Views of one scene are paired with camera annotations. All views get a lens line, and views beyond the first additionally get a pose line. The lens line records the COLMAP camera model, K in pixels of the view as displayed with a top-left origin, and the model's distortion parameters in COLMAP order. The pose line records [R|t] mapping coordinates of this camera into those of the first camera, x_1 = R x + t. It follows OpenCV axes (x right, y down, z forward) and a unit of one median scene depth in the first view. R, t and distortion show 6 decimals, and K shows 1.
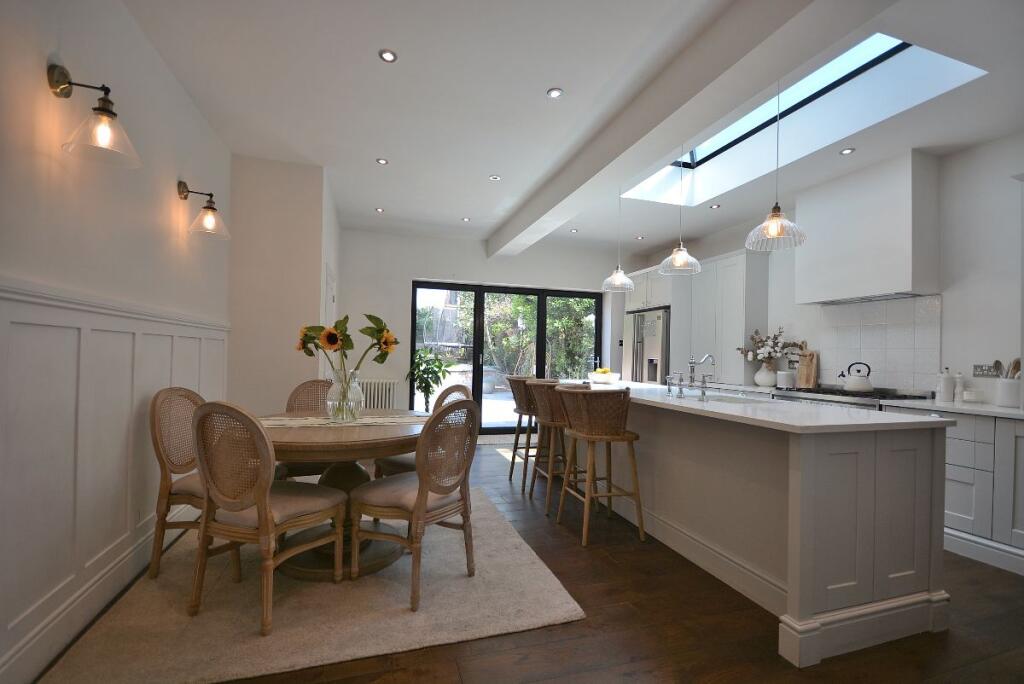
lens RADIAL K [[448.5, 0, 505.1], [0, 448.5, 350.8], [0, 0, 1]] dist [0.021356, -0.017969]
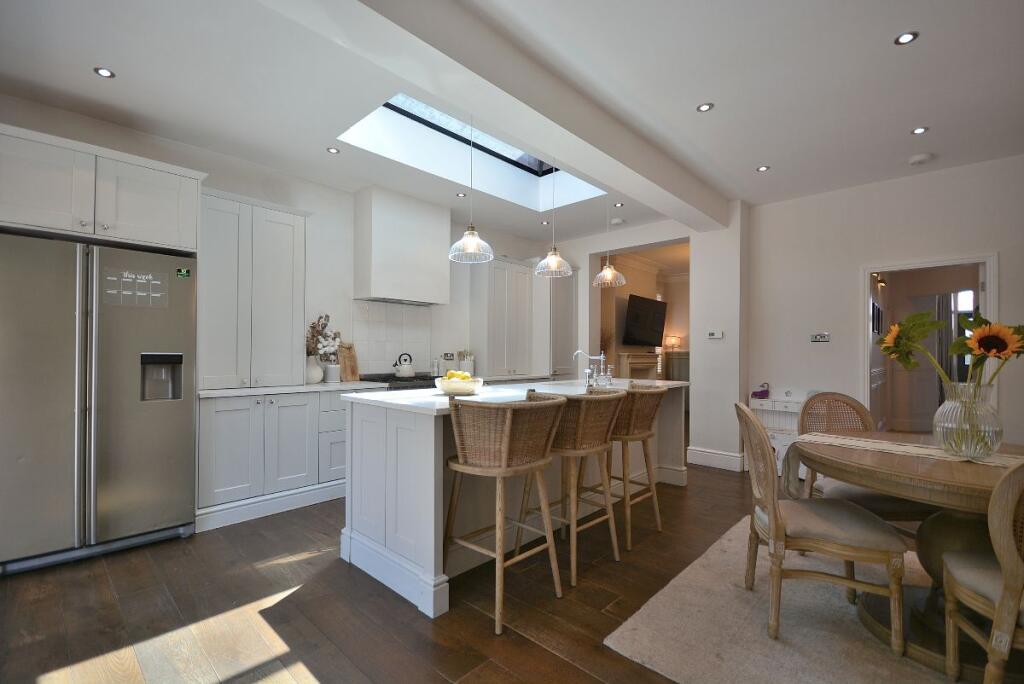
lens RADIAL K [[448.5, 0, 505.1], [0, 448.5, 350.8], [0, 0, 1]] dist [0.021356, -0.017969]
pose [[-0.487601, -0.024265, 0.872729, -0.473873], [-0.029482, 0.999501, 0.011318, -0.004316], [-0.872569, -0.020211, -0.488073, 1.542950]]
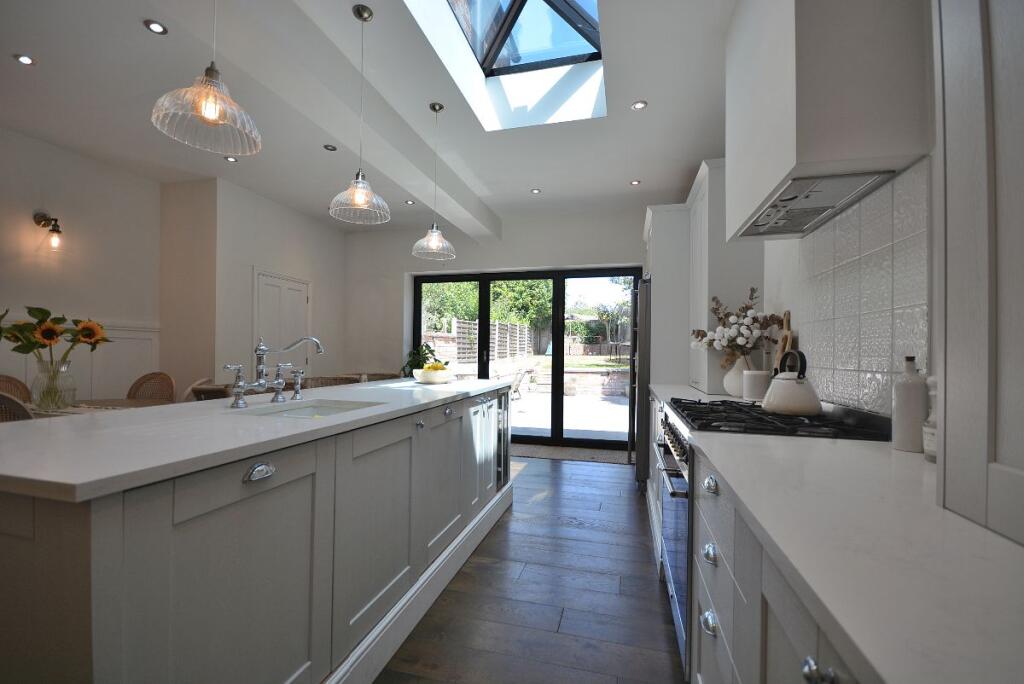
lens RADIAL K [[448.5, 0, 505.1], [0, 448.5, 350.8], [0, 0, 1]] dist [0.021356, -0.017969]
pose [[0.847979, -0.015092, -0.529814, 0.878795], [0.012375, 0.999886, -0.008676, 0.031603], [0.529885, 0.000800, 0.848069, 0.520063]]
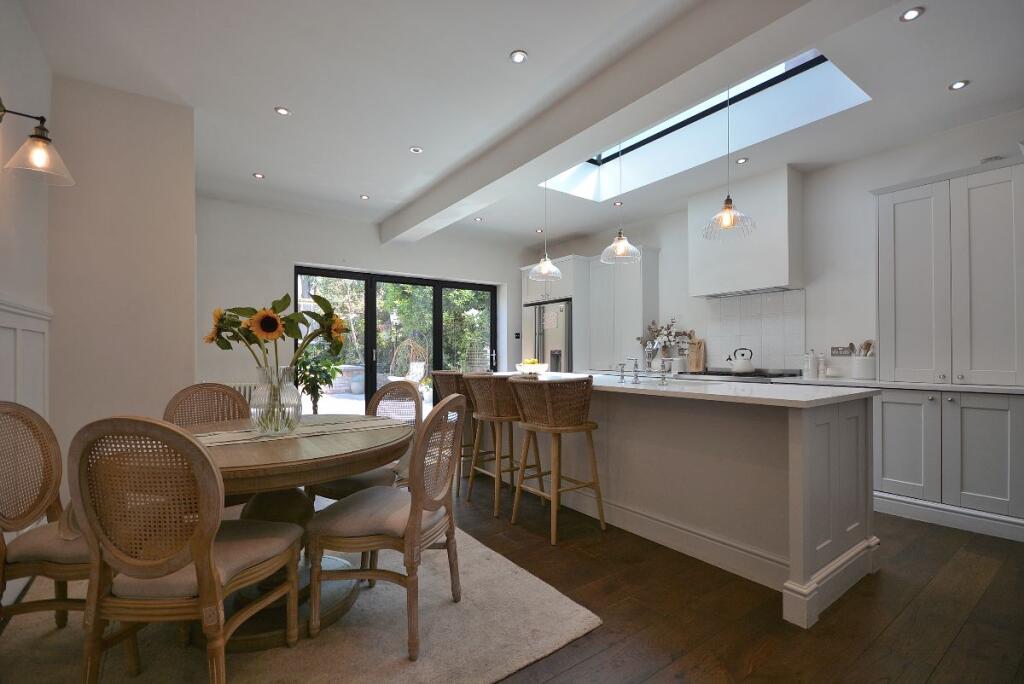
lens RADIAL K [[448.5, 0, 505.1], [0, 448.5, 350.8], [0, 0, 1]] dist [0.021356, -0.017969]
pose [[0.948710, -0.022371, 0.315355, -0.175766], [0.020556, 0.999747, 0.009081, 0.013048], [-0.315478, -0.002133, 0.948930, 0.113228]]
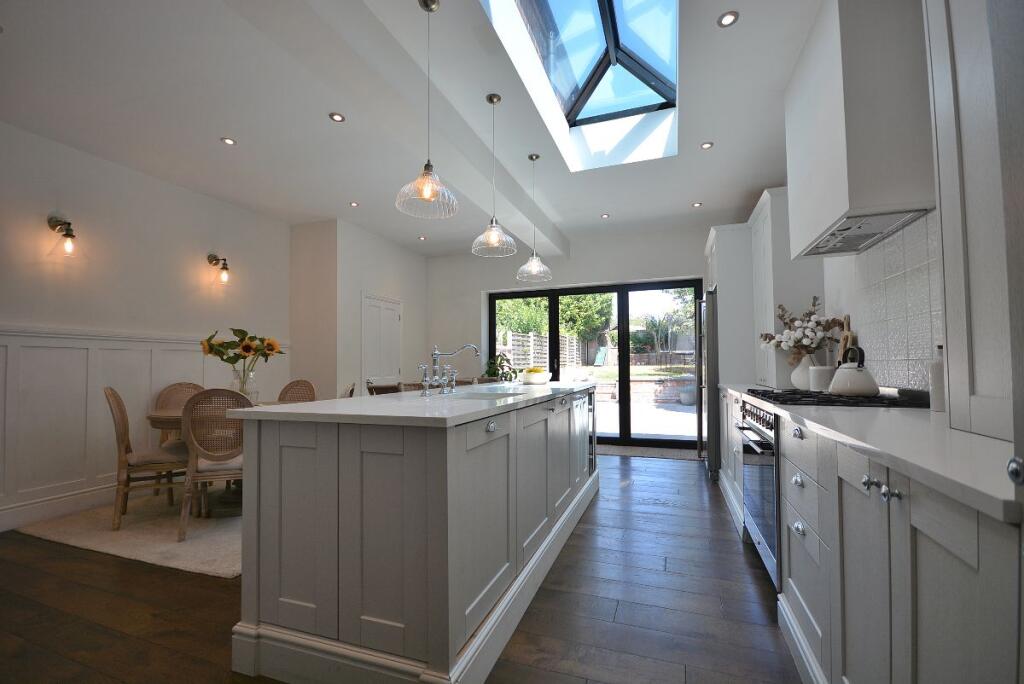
lens RADIAL K [[448.5, 0, 505.1], [0, 448.5, 350.8], [0, 0, 1]] dist [0.021356, -0.017969]
pose [[0.795527, -0.048551, -0.603969, 0.878309], [0.030713, 0.998734, -0.039830, 0.048658], [0.605139, 0.013136, 0.796012, 0.302014]]
